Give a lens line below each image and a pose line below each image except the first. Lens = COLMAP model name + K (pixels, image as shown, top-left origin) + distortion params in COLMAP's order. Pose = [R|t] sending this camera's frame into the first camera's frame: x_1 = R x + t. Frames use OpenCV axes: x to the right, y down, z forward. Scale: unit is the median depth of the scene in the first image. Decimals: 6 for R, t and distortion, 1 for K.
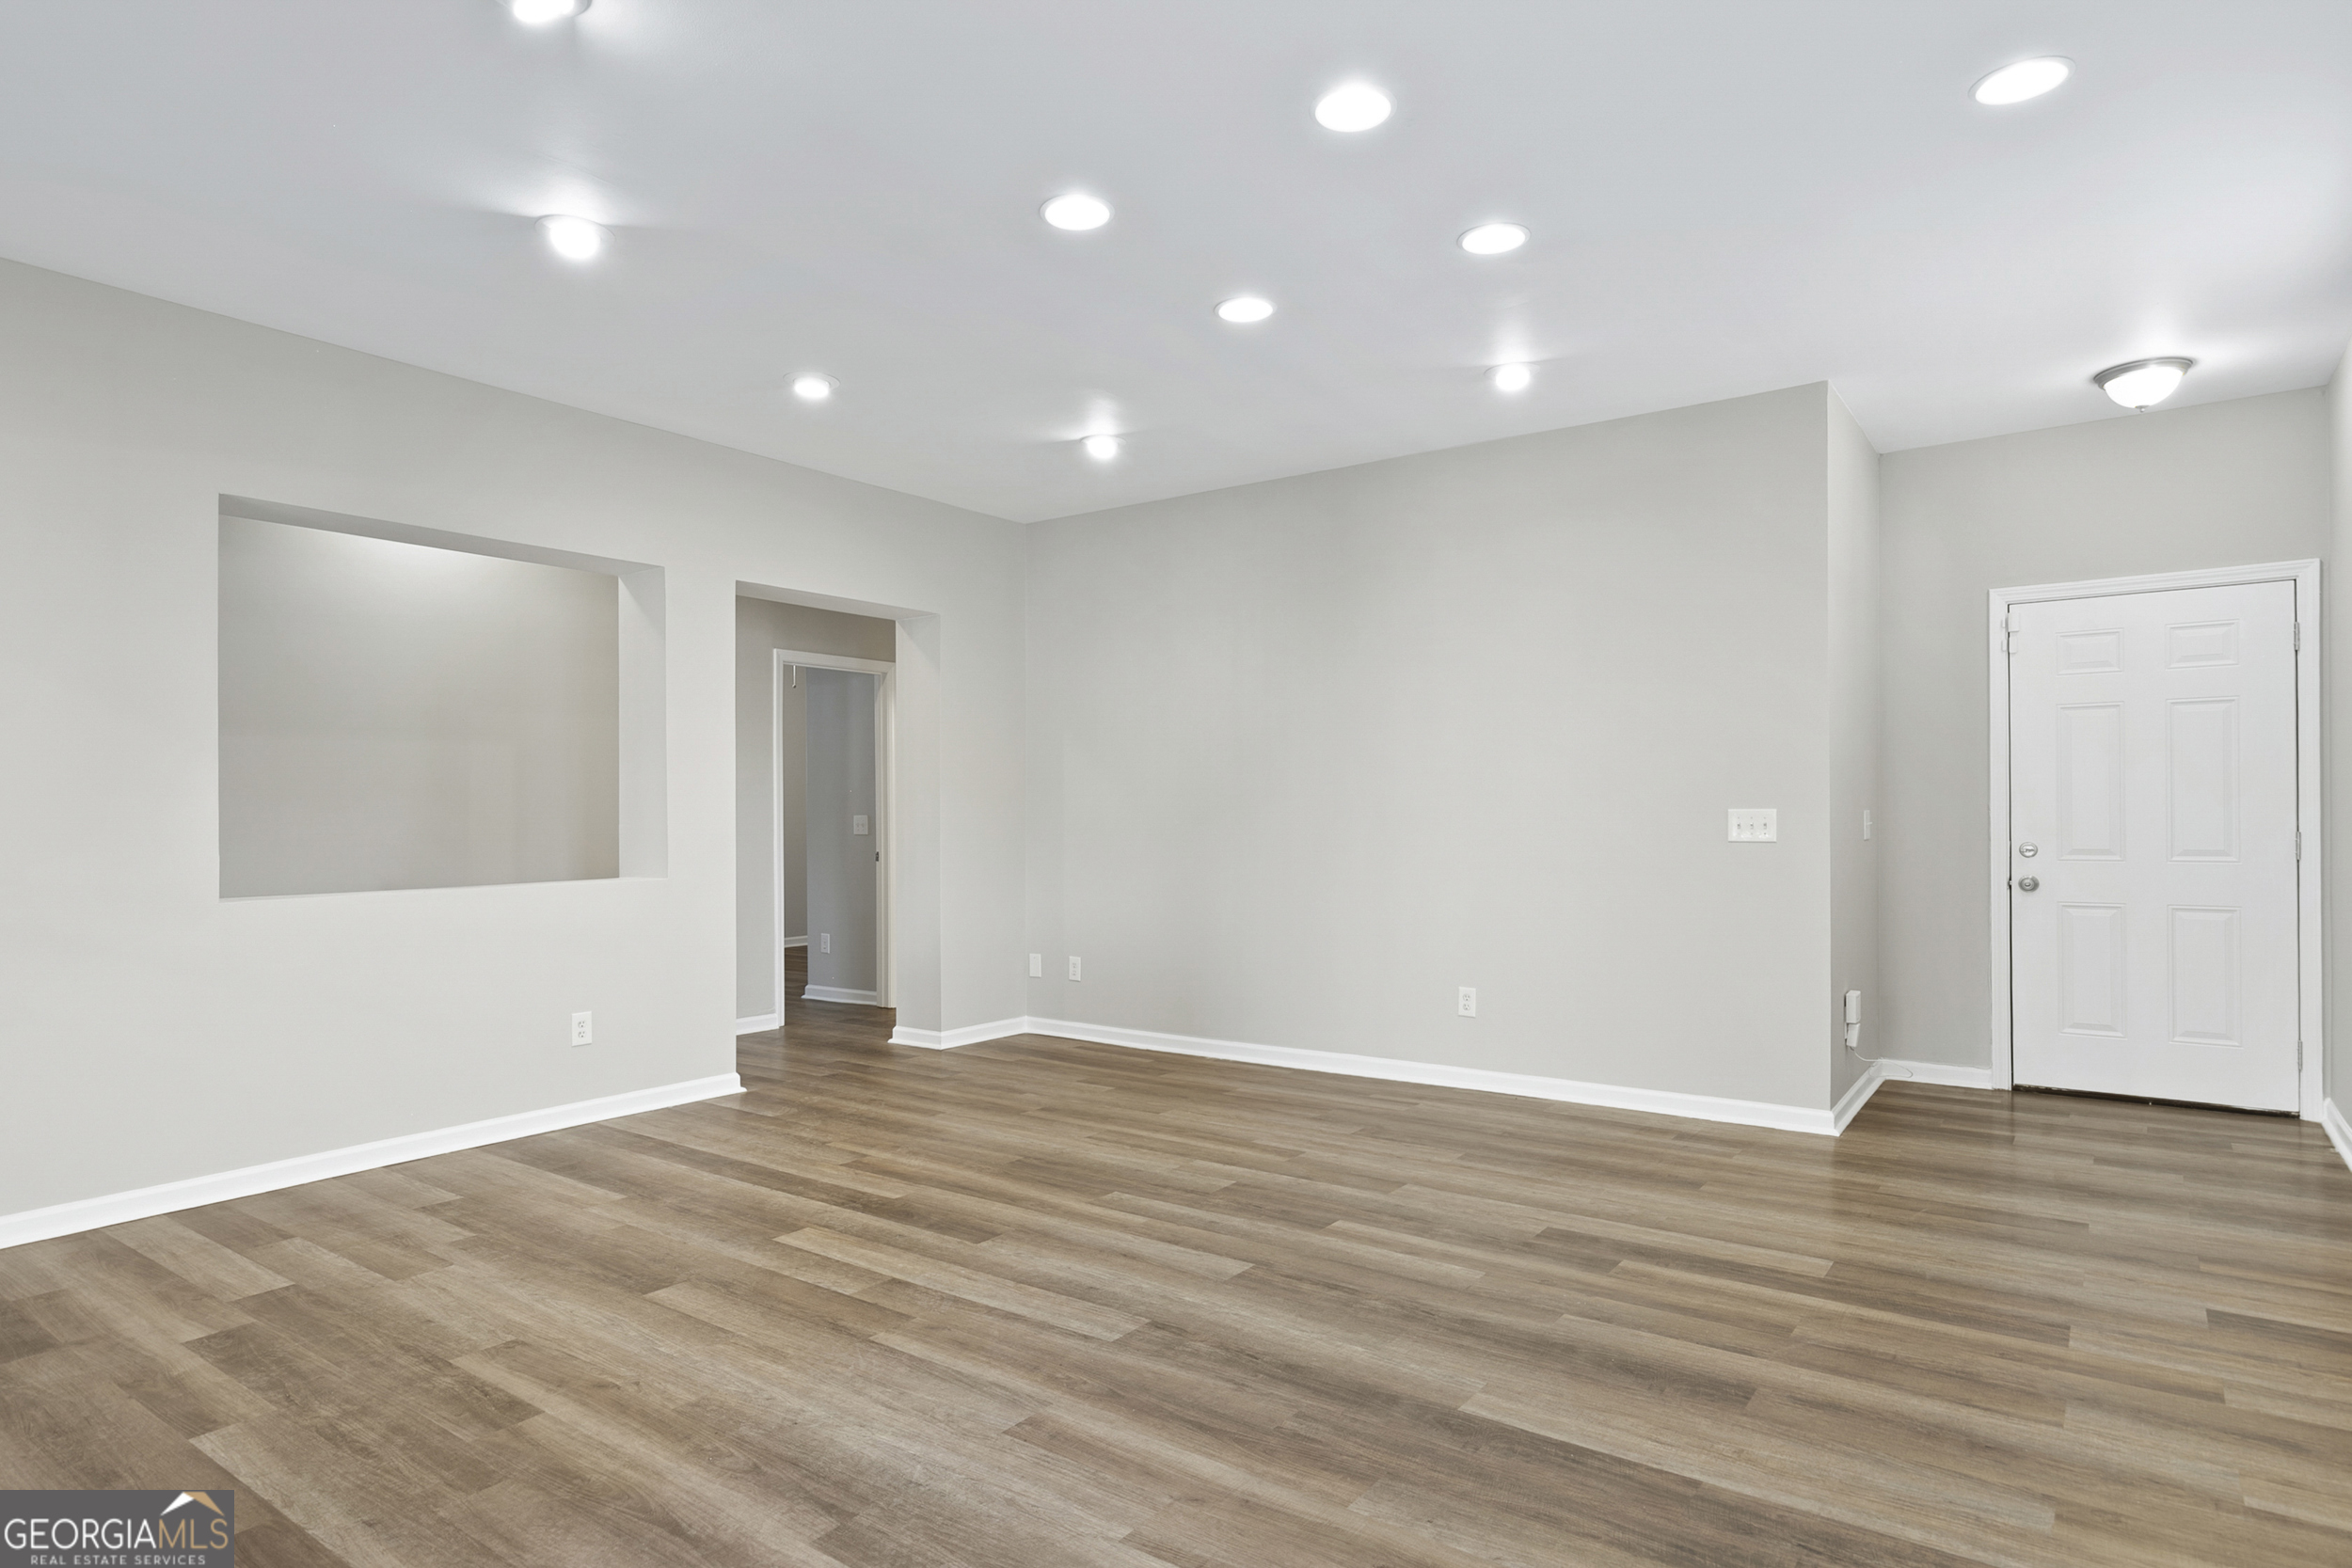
lens RADIAL K [[1291.0, 0, 1178.6], [0, 1291.0, 827.3], [0, 0, 1]] dist [0.005906, -0.000333]
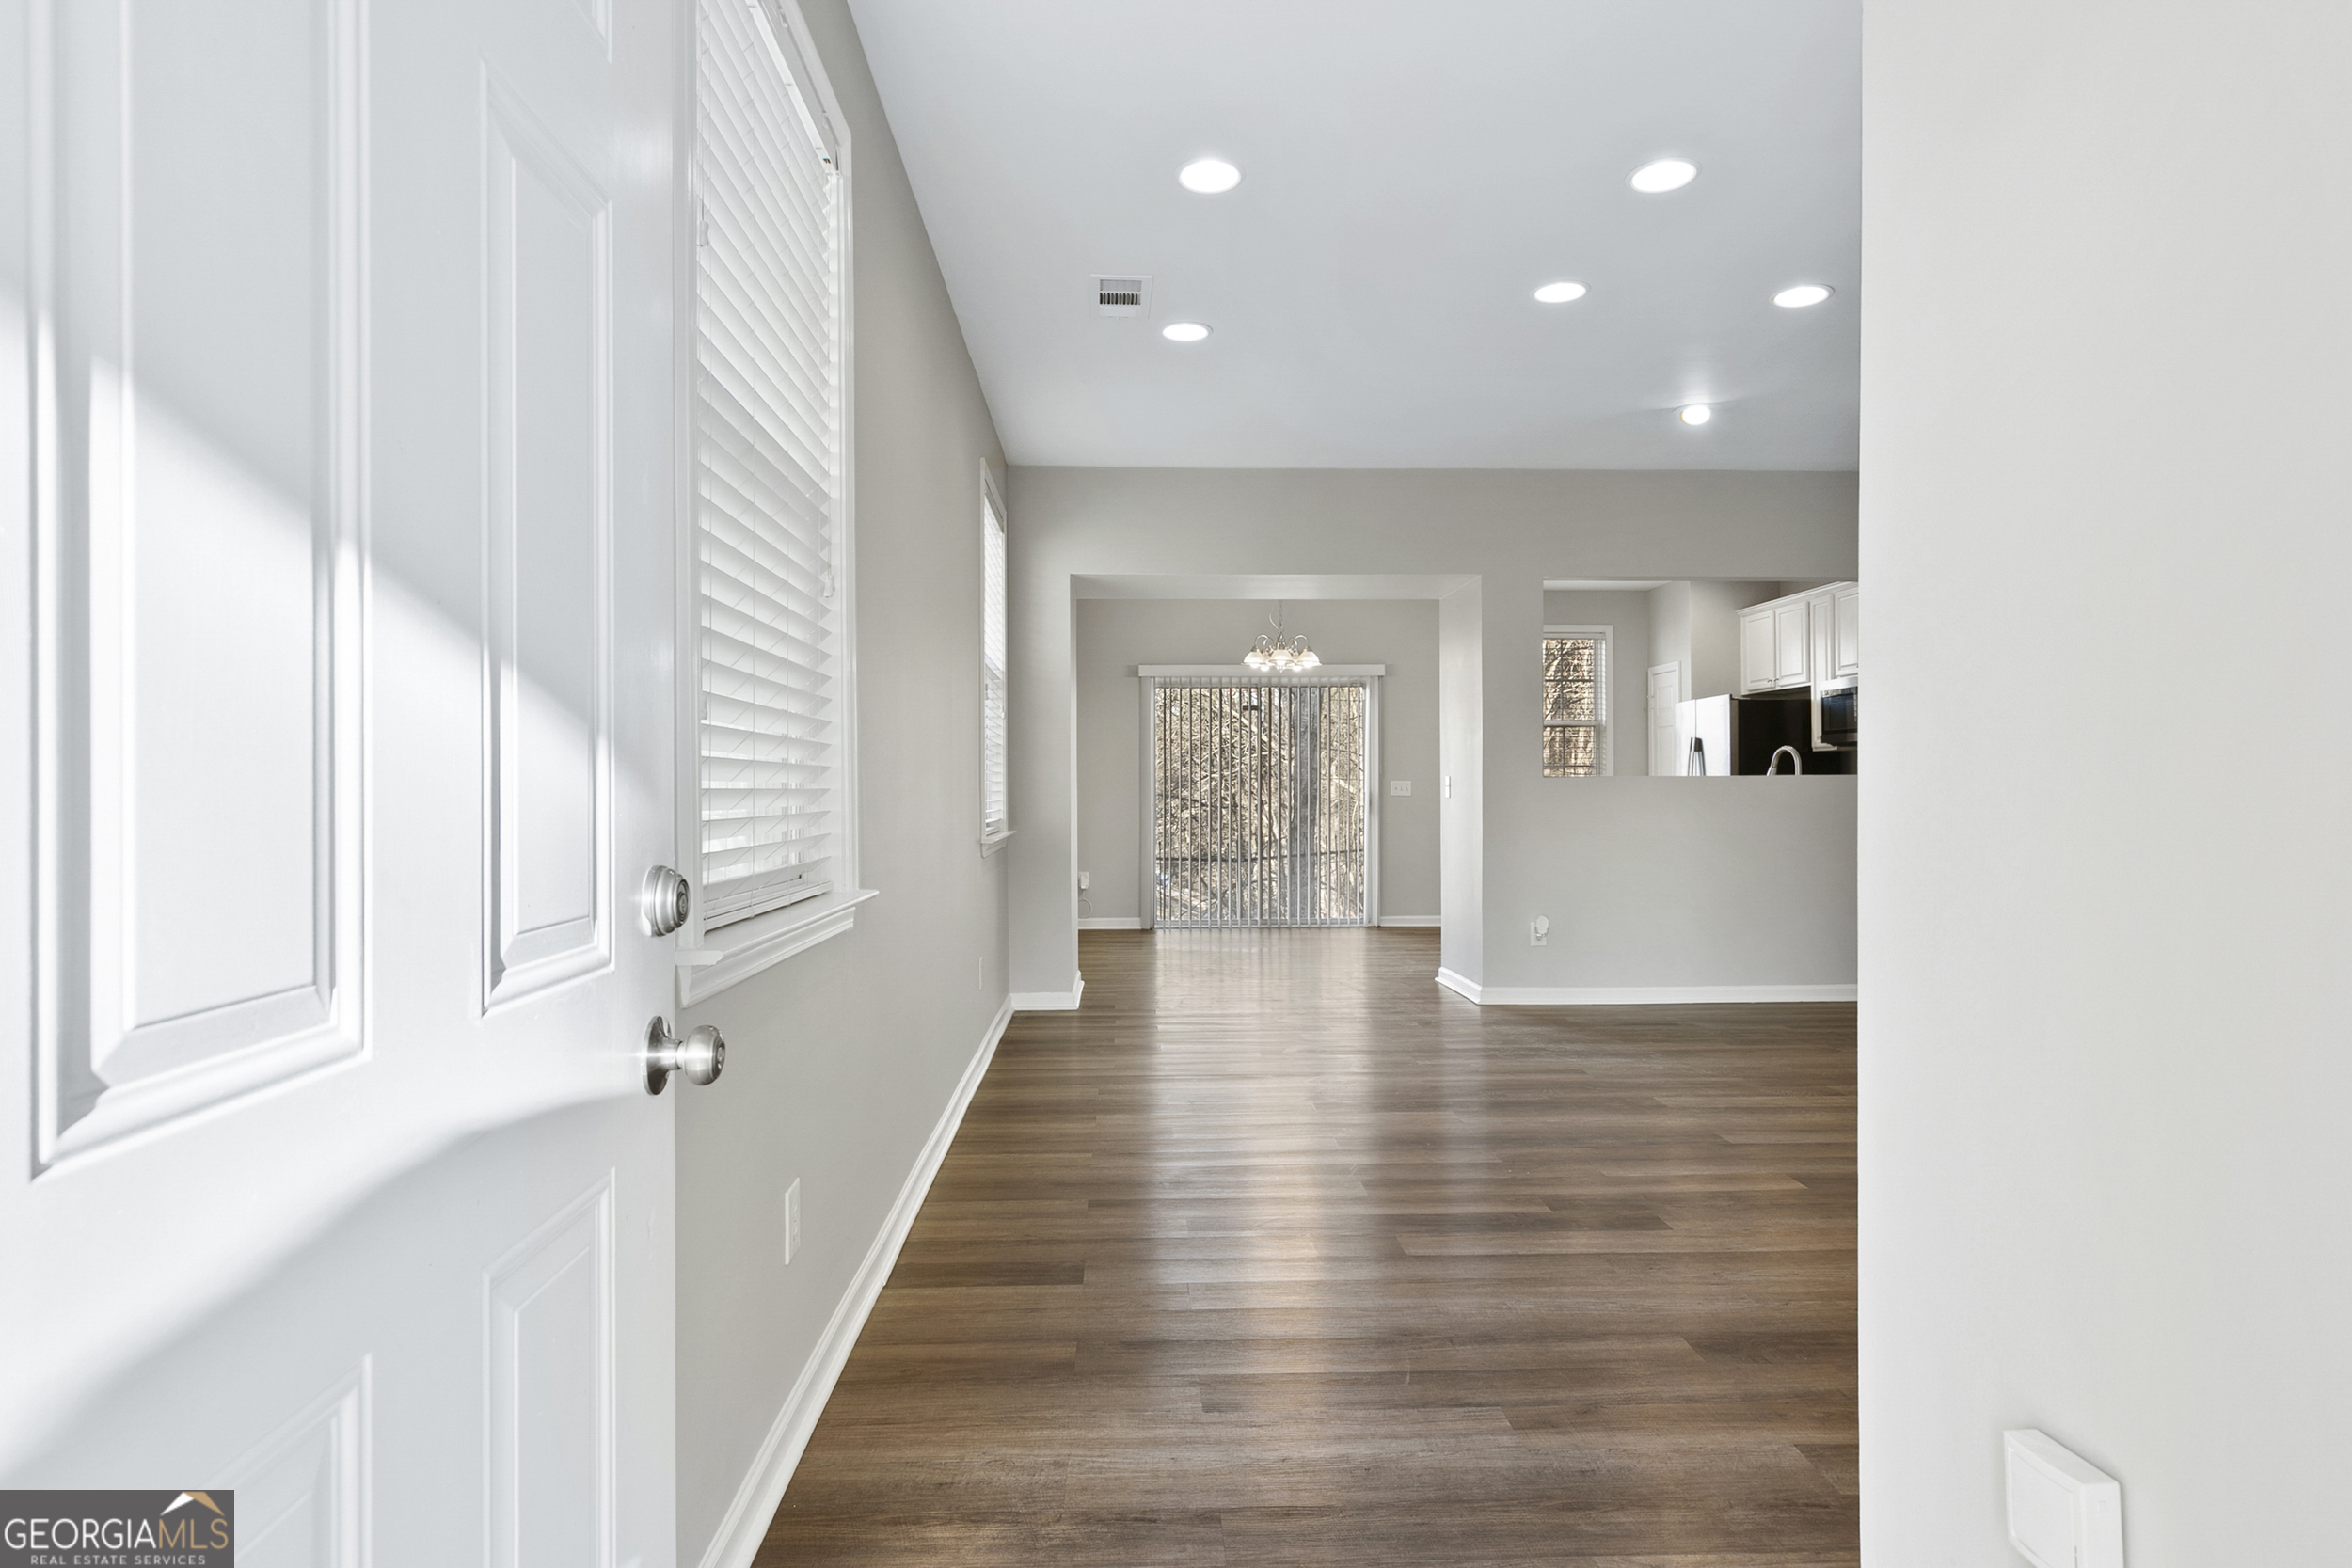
lens RADIAL K [[1284.2, 0, 1181.5], [0, 1284.2, 780.2], [0, 0, 1]] dist [0.005832, 0.000636]
pose [[-0.782487, 0.005709, -0.622640, 0.992168], [0.002557, 0.999979, 0.005955, -0.003678], [0.622661, 0.003068, -0.782486, 1.338964]]
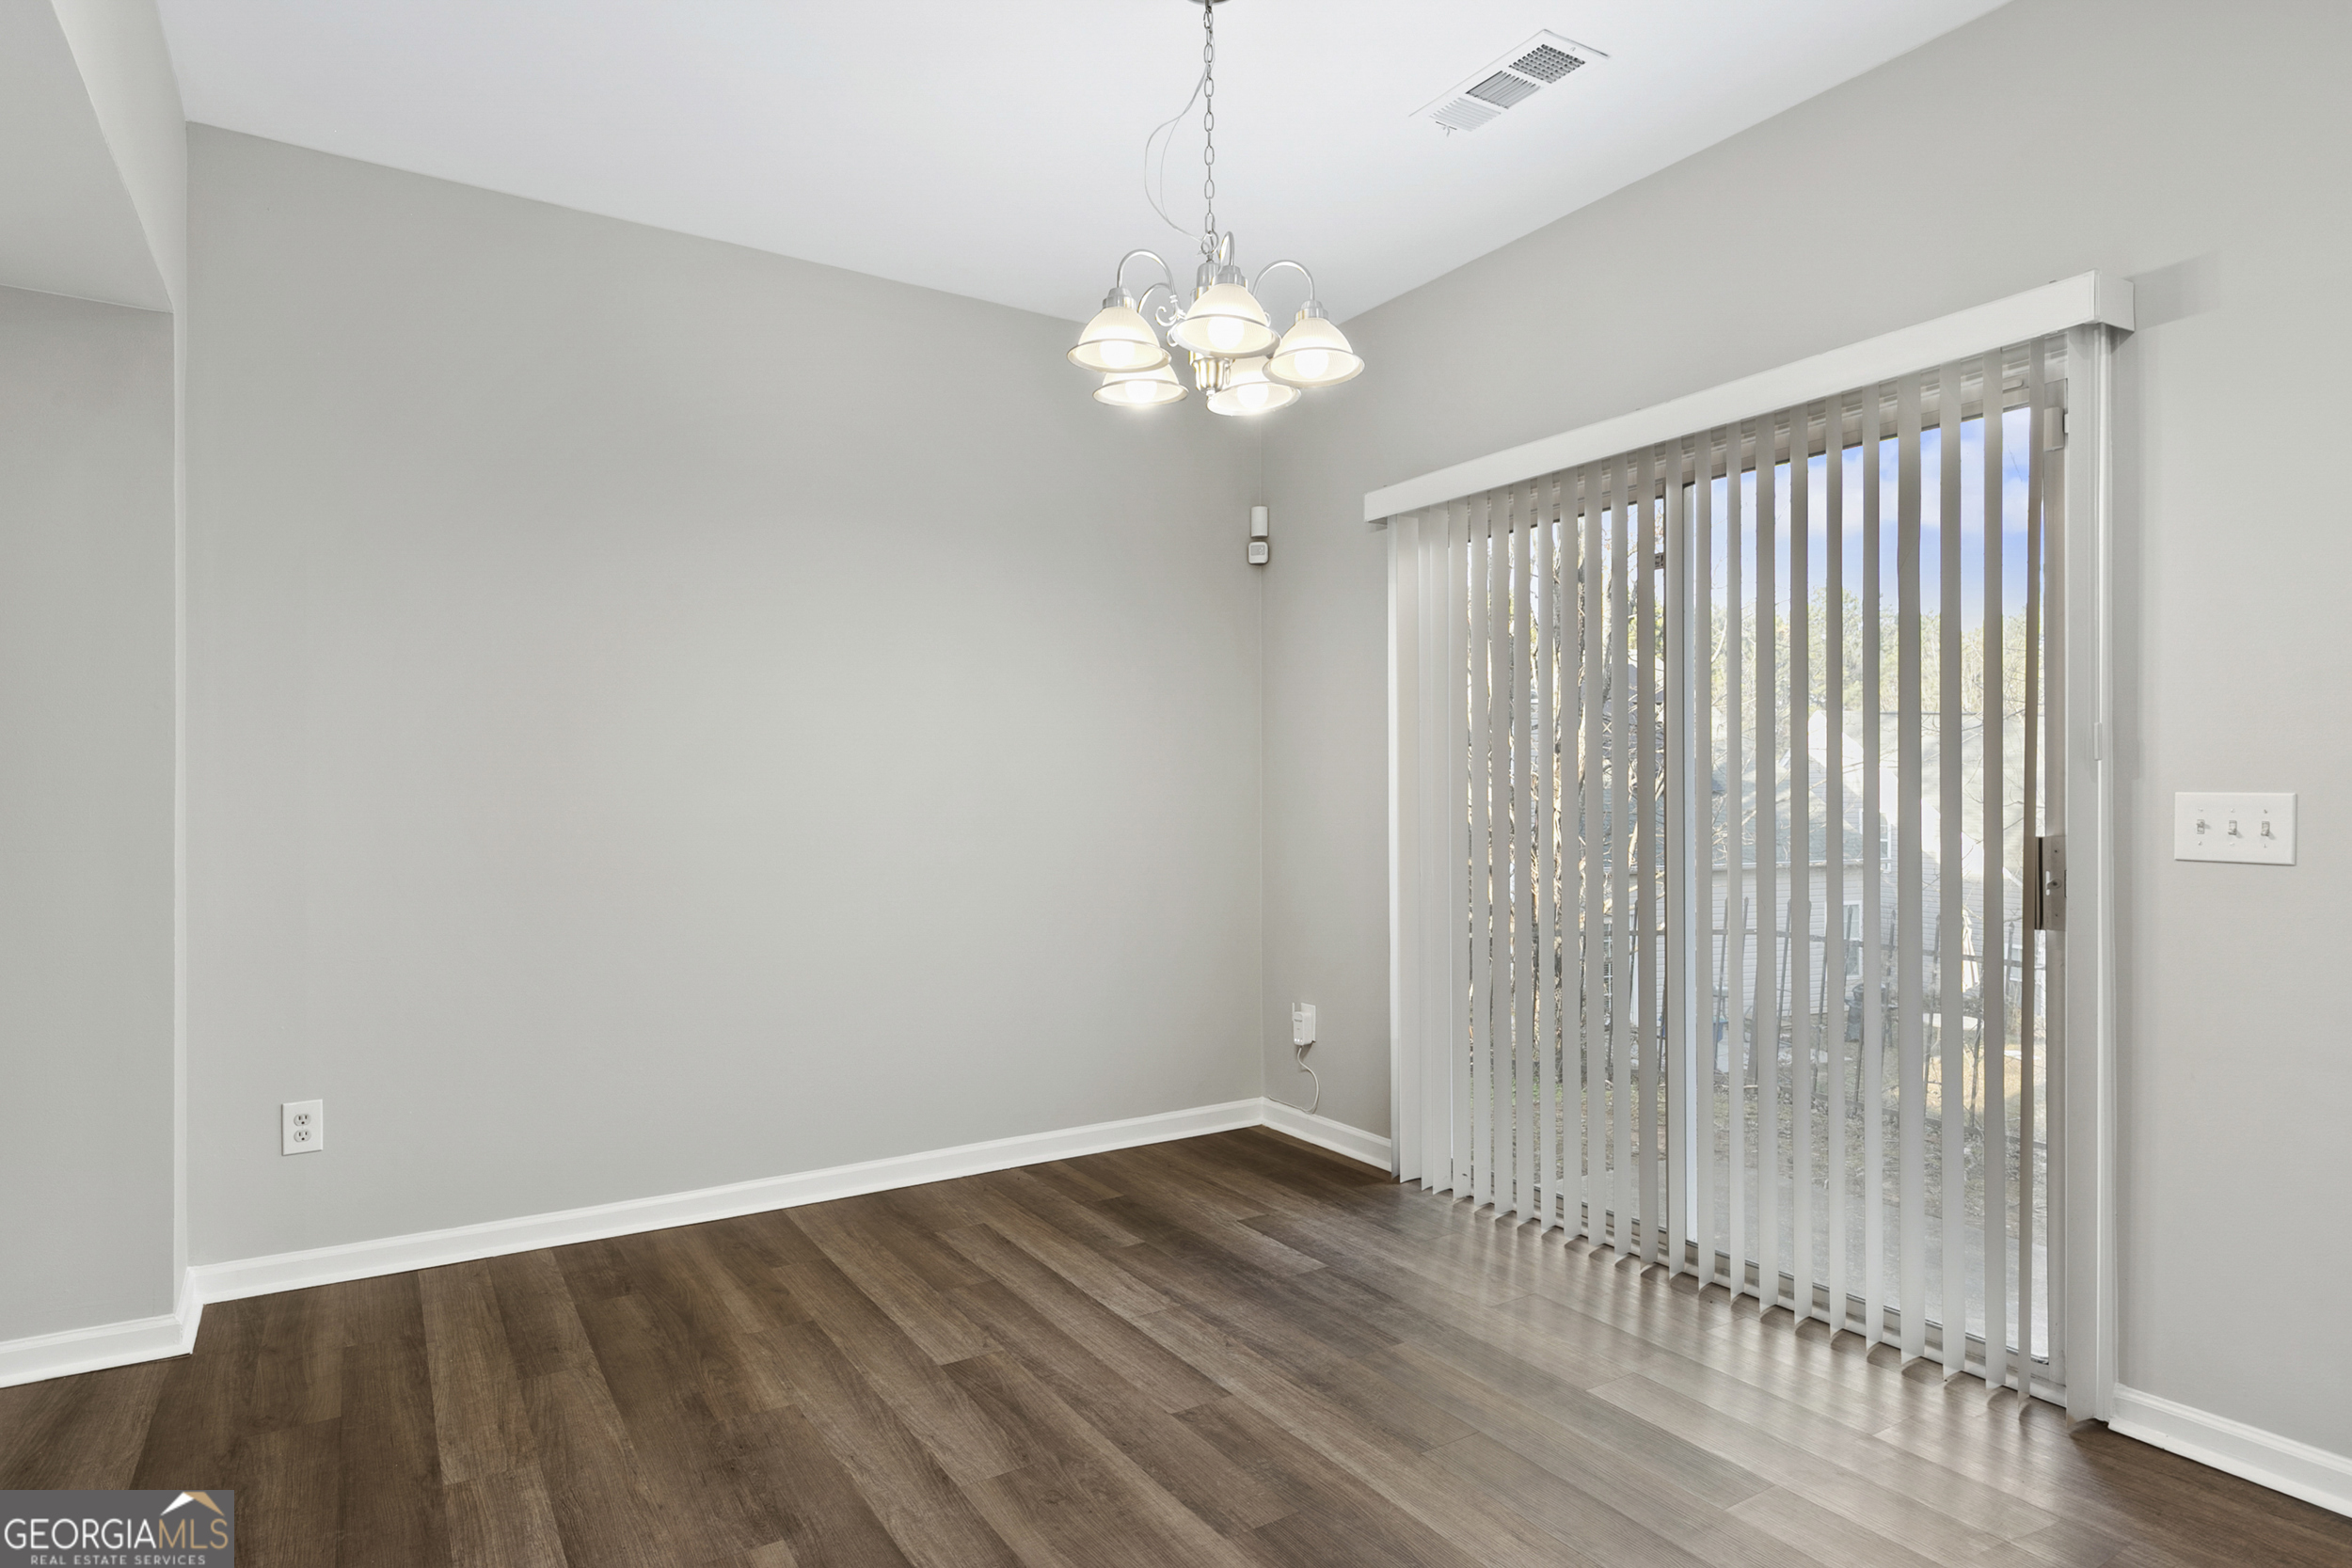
lens RADIAL K [[1284.2, 0, 1181.5], [0, 1284.2, 780.2], [0, 0, 1]] dist [0.005832, 0.000636]
pose [[-0.933041, 0.013074, 0.359532, -0.762510], [0.012319, 0.999914, -0.004390, 0.006378], [-0.359558, 0.000333, -0.933123, 0.266804]]
